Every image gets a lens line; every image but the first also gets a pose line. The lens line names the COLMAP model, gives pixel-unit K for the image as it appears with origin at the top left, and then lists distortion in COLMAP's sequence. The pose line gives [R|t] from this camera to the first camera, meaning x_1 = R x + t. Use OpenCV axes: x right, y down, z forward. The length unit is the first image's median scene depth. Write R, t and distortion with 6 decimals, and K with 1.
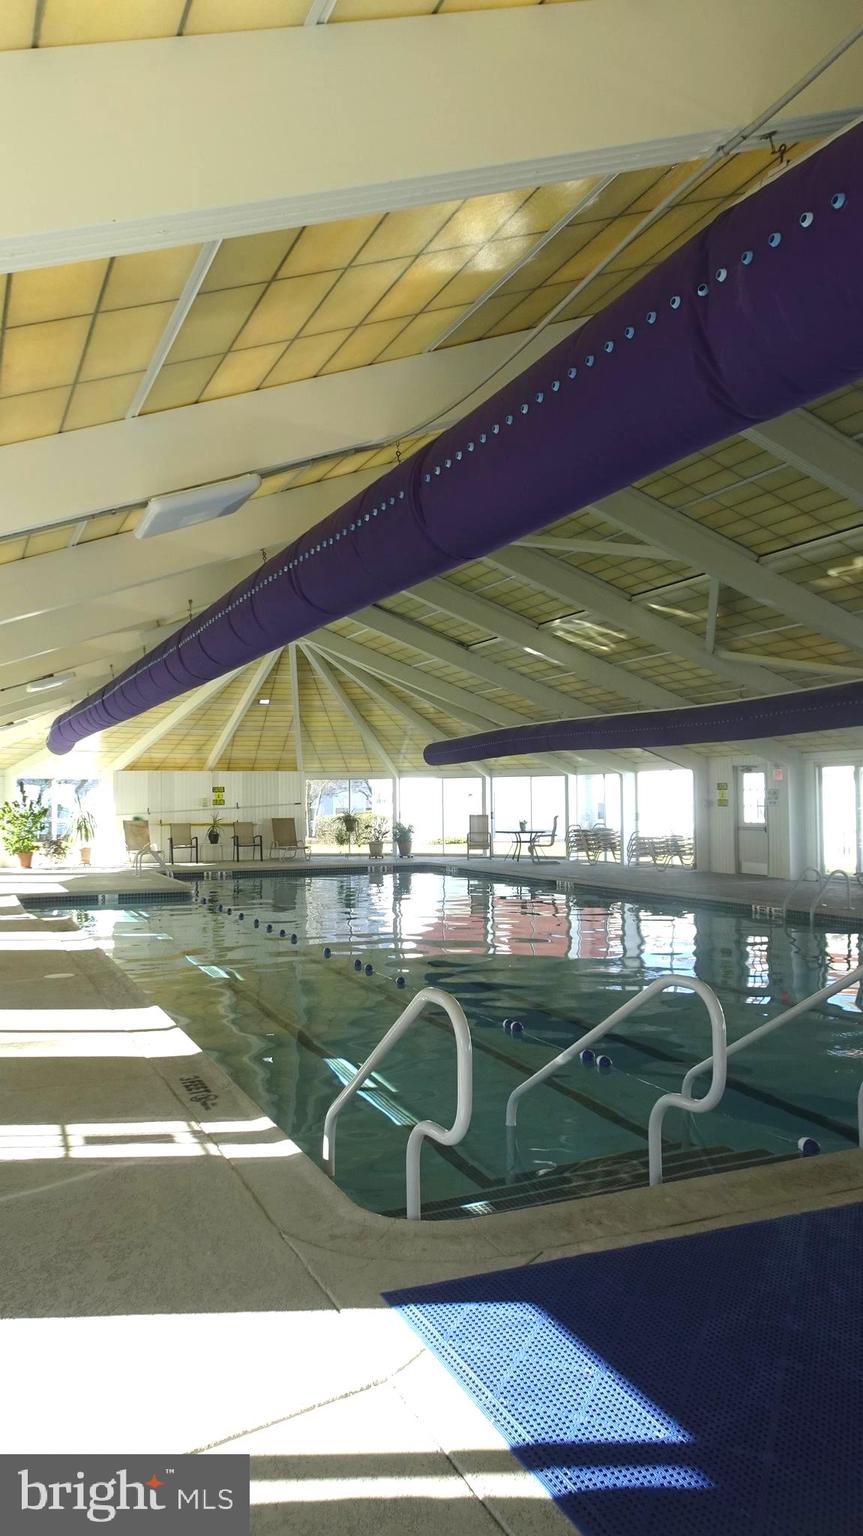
lens RADIAL K [[1120.5, 0, 431.5], [0, 1120.5, 768.0], [0, 0, 1]] dist [0.025692, -0.000711]
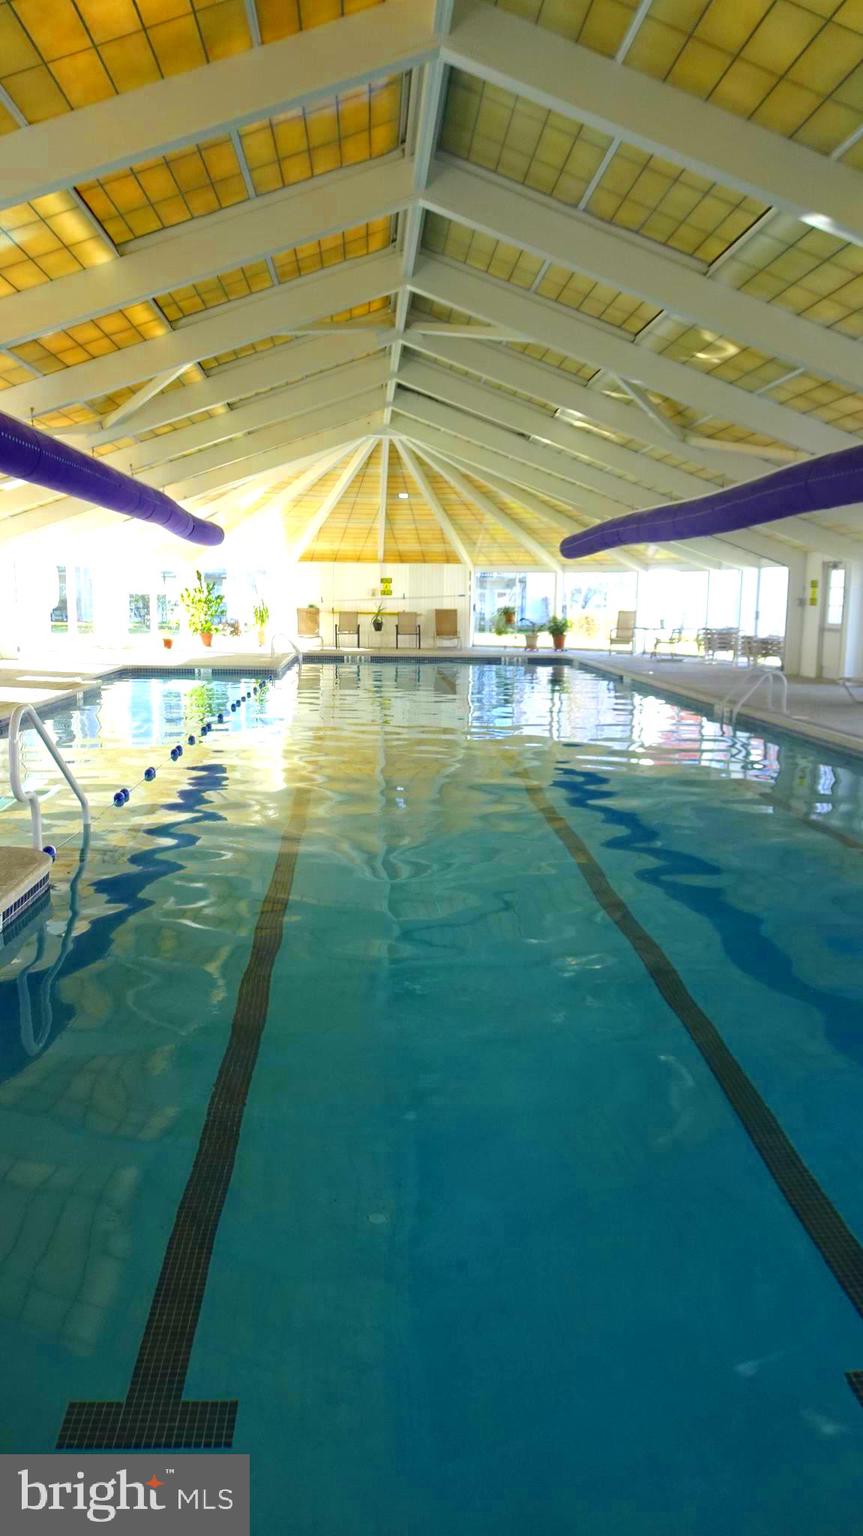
lens RADIAL K [[1120.5, 0, 431.5], [0, 1120.5, 768.0], [0, 0, 1]] dist [0.025692, -0.000711]
pose [[0.939702, 0.072276, -0.334271, 0.227244], [-0.010728, 0.983162, 0.182421, -0.000494], [0.341827, -0.167835, 0.924654, -0.002676]]
